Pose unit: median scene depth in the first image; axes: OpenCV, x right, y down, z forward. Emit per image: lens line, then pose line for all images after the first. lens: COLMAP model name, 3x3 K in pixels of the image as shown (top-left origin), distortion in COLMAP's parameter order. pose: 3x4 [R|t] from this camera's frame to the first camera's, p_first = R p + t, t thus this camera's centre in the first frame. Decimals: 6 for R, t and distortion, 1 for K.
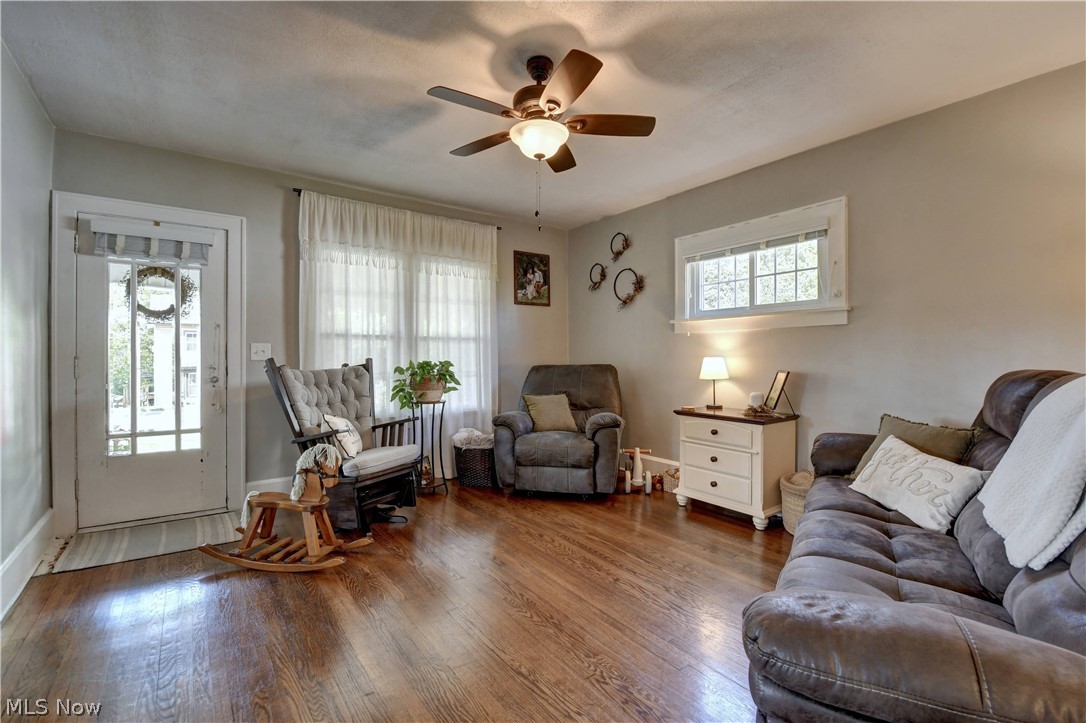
lens RADIAL K [[475.8, 0, 544.4], [0, 475.8, 358.2], [0, 0, 1]] dist [0.015009, -0.022725]
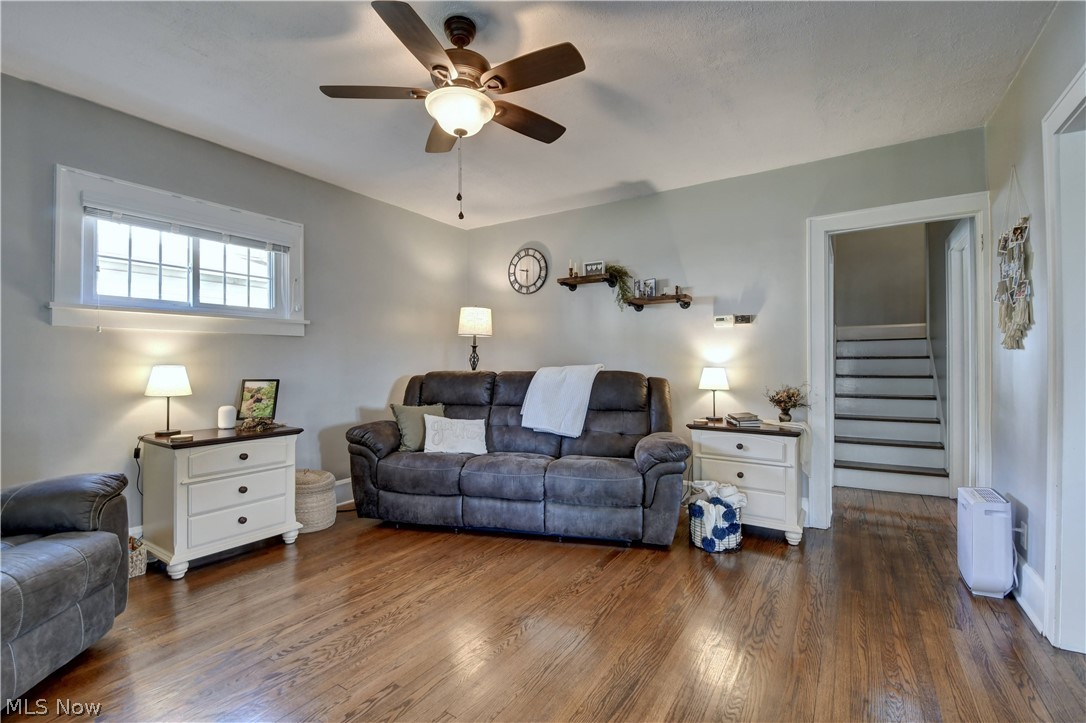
lens RADIAL K [[475.8, 0, 544.4], [0, 475.8, 358.2], [0, 0, 1]] dist [0.015009, -0.022725]
pose [[-0.361531, 0.009888, 0.932307, -0.515806], [0.004250, 0.999951, -0.008957, -0.004736], [-0.932350, 0.000724, -0.361556, 0.698669]]
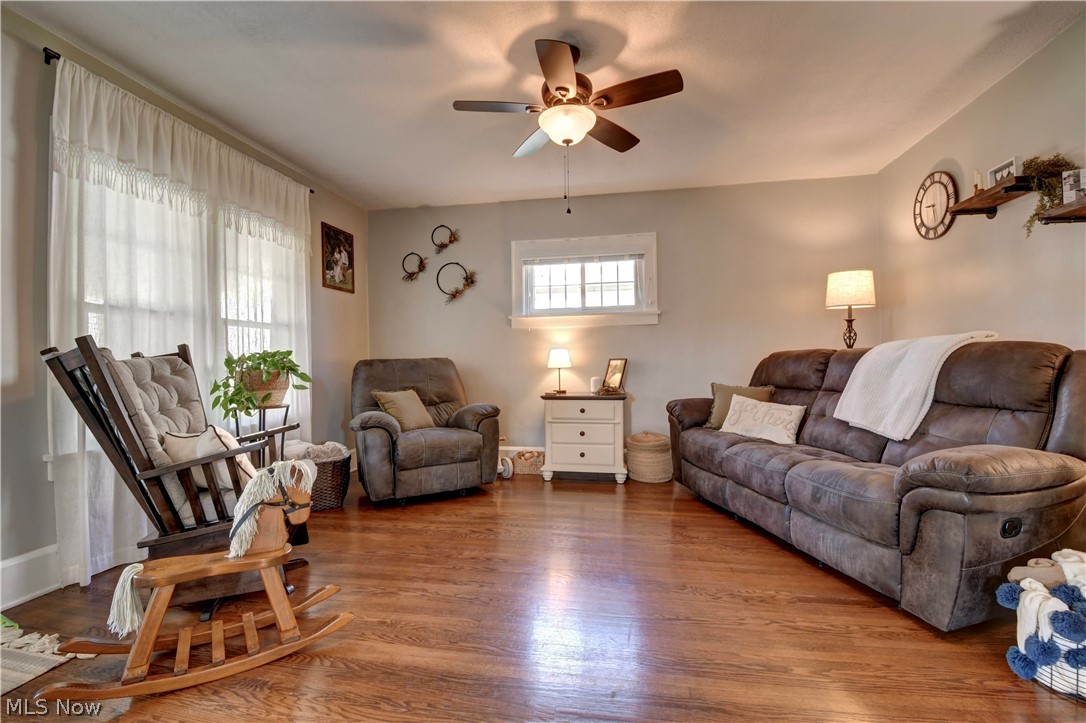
lens RADIAL K [[475.8, 0, 544.4], [0, 475.8, 358.2], [0, 0, 1]] dist [0.015009, -0.022725]
pose [[0.725716, -0.000934, 0.687994, -0.450564], [0.013181, 0.999834, -0.012546, 0.033051], [-0.687868, 0.018173, 0.725608, 0.176572]]
